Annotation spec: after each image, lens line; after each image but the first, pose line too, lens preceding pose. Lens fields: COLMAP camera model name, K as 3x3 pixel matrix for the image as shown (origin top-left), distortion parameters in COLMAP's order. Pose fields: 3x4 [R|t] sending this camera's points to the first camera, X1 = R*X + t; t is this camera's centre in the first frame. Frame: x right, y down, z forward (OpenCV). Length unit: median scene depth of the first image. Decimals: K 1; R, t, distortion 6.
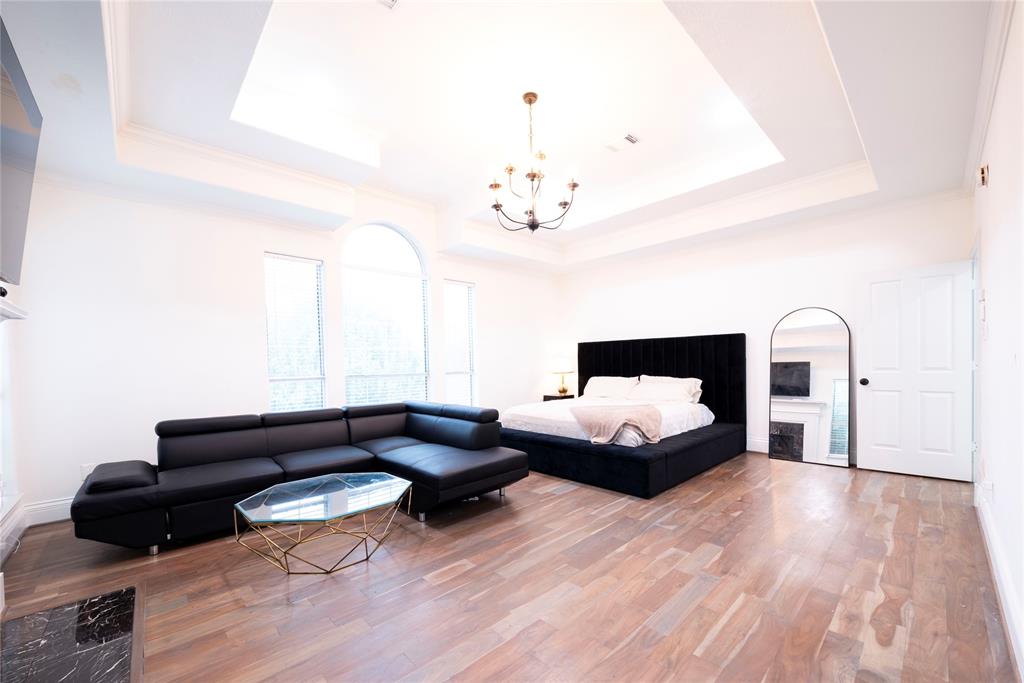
lens RADIAL K [[403.7, 0, 516.5], [0, 403.7, 374.7], [0, 0, 1]] dist [-0.005789, 0.000513]
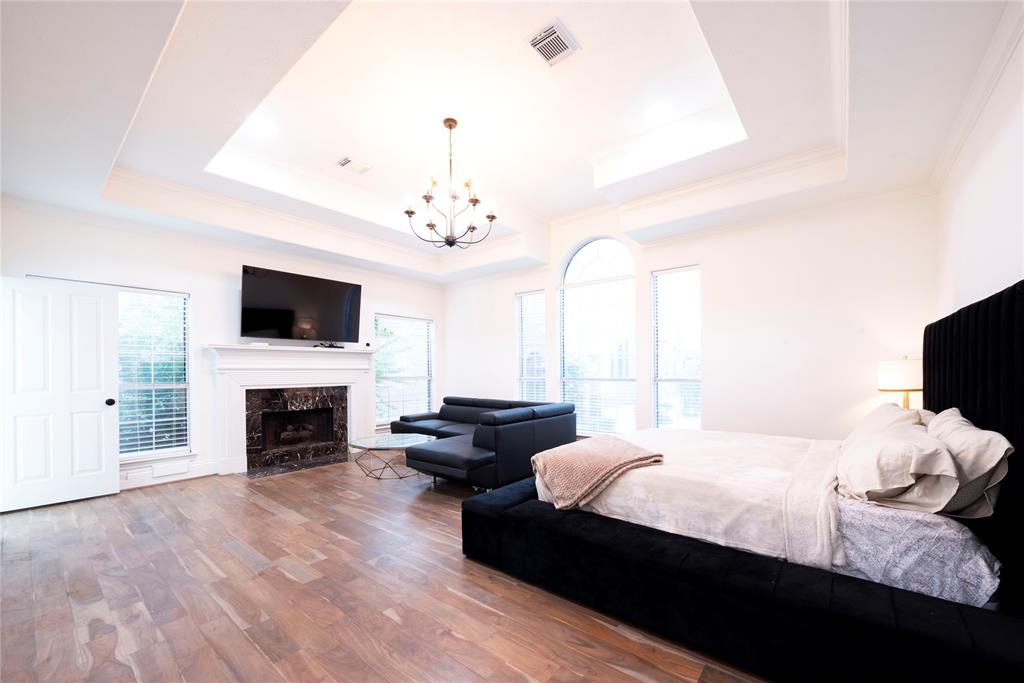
lens RADIAL K [[403.7, 0, 516.5], [0, 403.7, 374.7], [0, 0, 1]] dist [-0.005789, 0.000513]
pose [[0.125135, 0.028647, -0.991726, 1.697894], [-0.018025, 0.999484, 0.026596, -0.072922], [0.991976, 0.014548, 0.125587, 1.587267]]
